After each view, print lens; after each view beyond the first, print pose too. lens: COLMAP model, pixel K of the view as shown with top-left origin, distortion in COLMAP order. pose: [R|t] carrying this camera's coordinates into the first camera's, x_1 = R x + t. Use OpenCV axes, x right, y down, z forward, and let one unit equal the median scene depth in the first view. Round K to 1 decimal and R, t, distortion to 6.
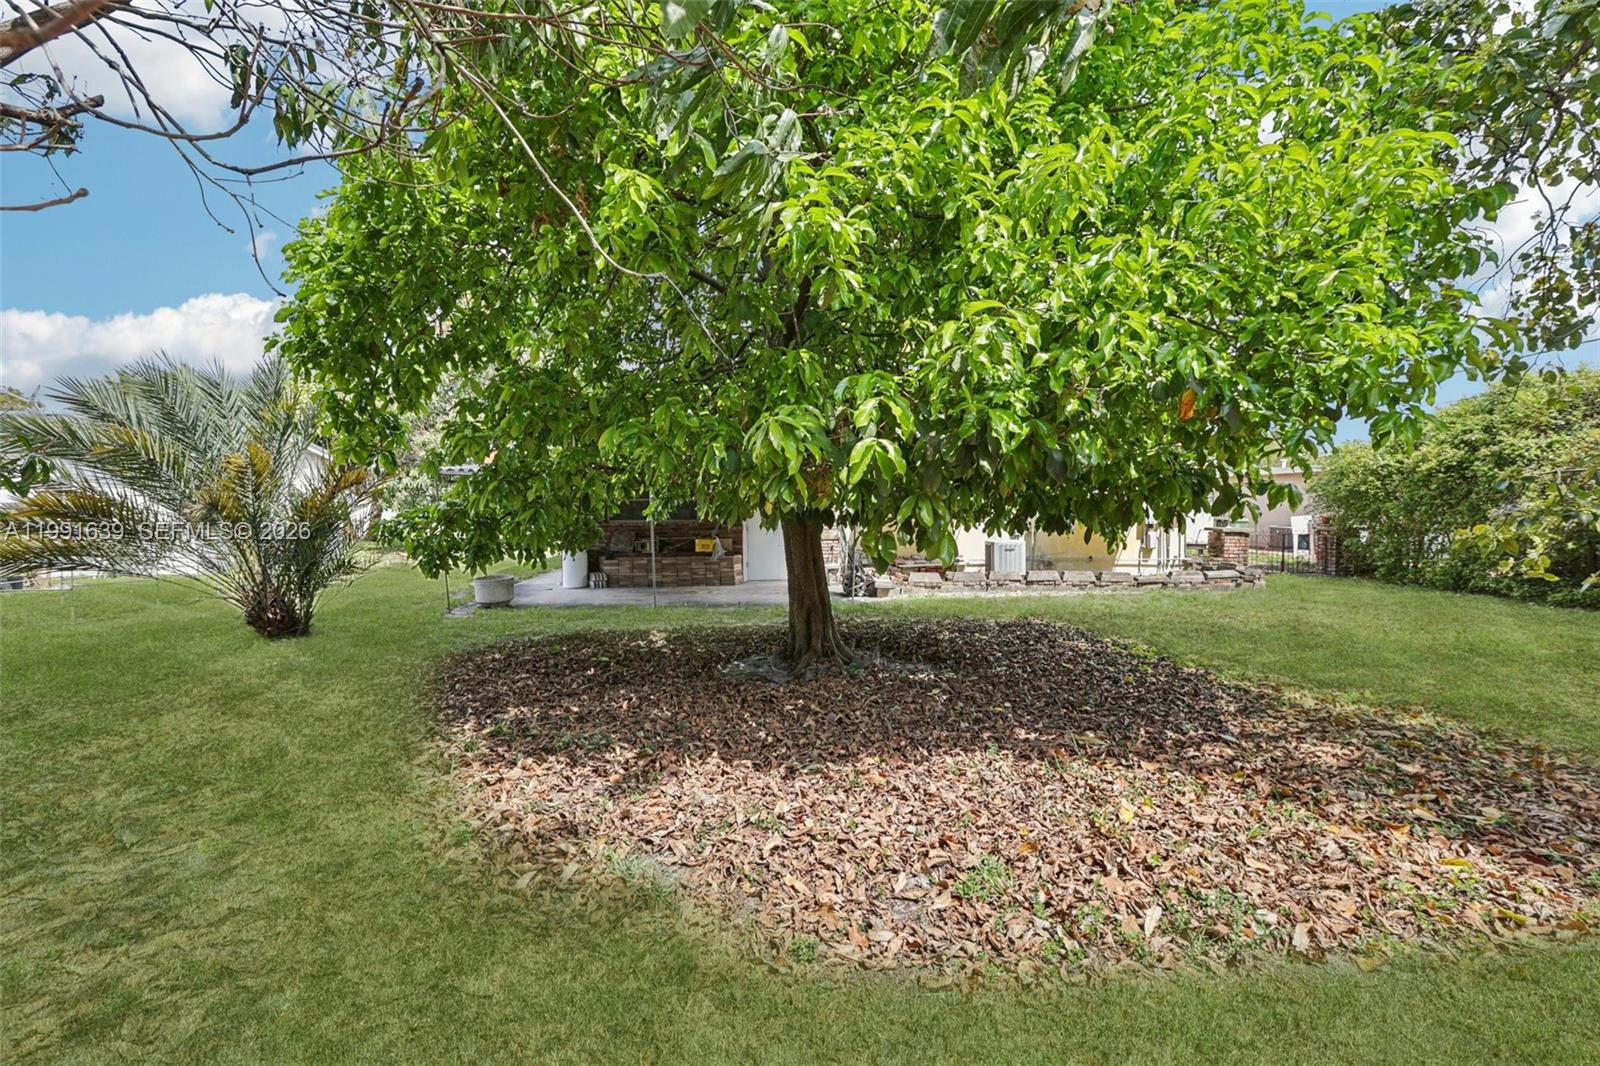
lens RADIAL K [[717.9, 0, 803.4], [0, 717.9, 533.1], [0, 0, 1]] dist [-0.000918, 0.001494]
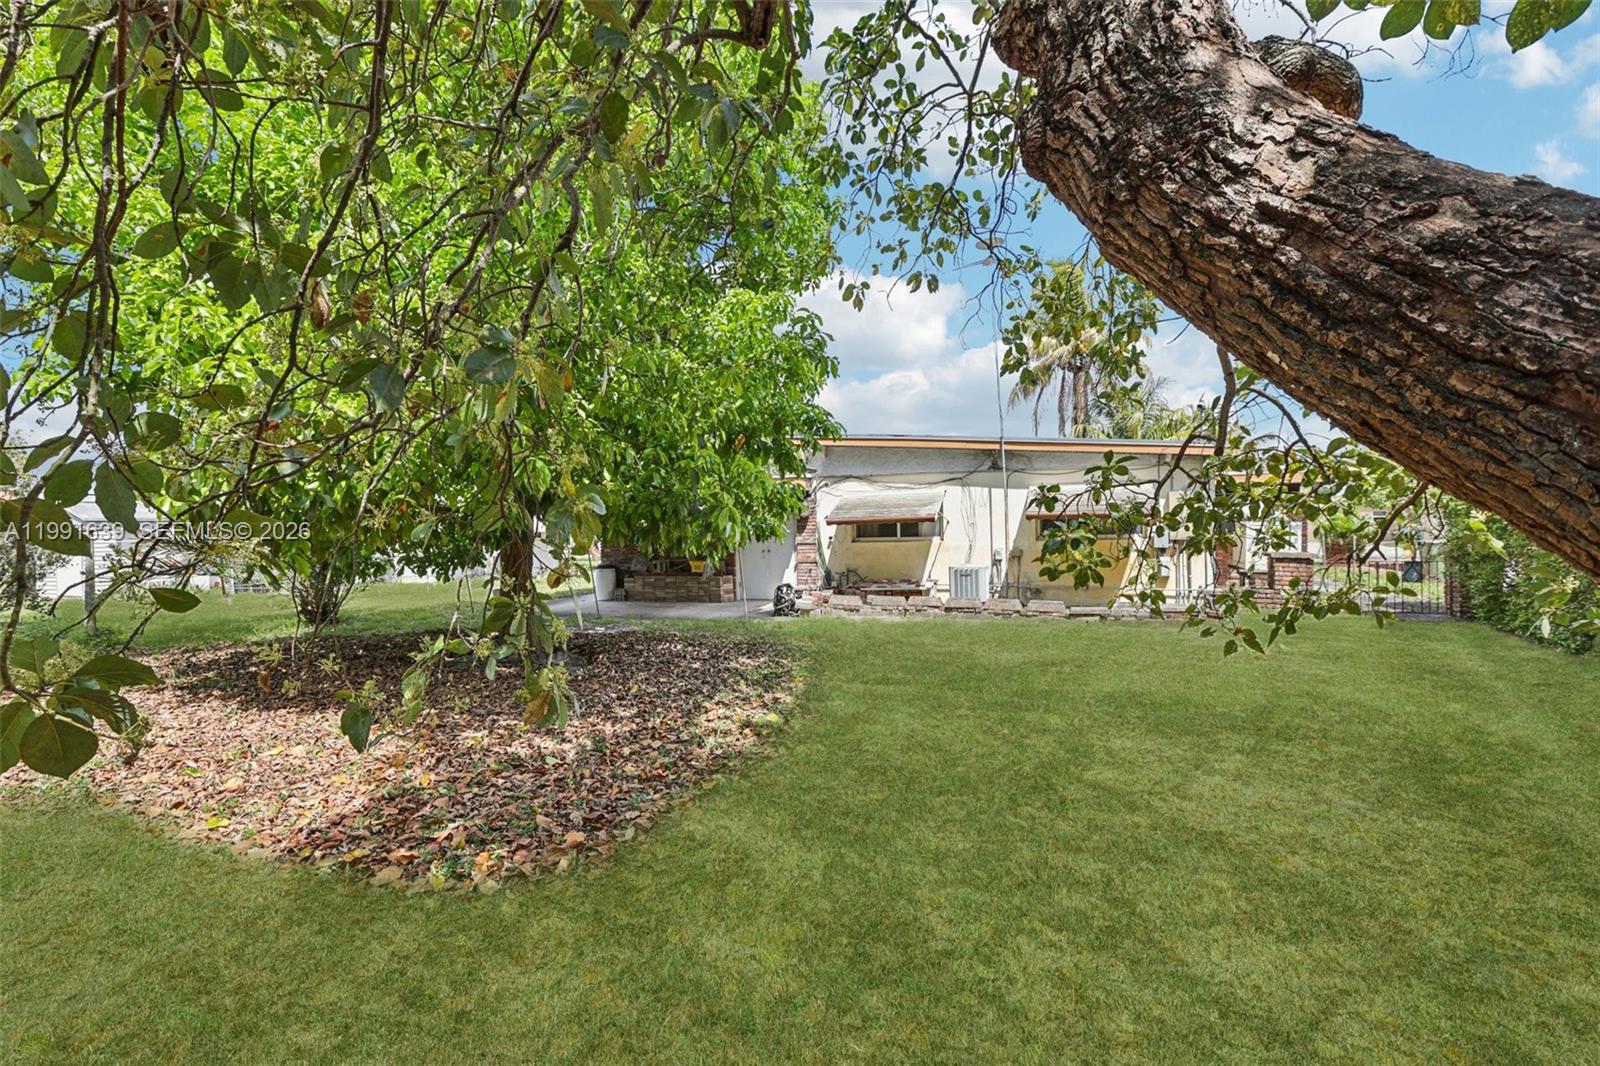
lens RADIAL K [[717.9, 0, 803.4], [0, 717.9, 533.1], [0, 0, 1]] dist [-0.000918, 0.001494]
pose [[0.902849, -0.008190, -0.429879, 0.509910], [-0.004337, 0.999594, -0.028152, -0.004954], [0.429935, 0.027281, 0.902448, 0.038696]]
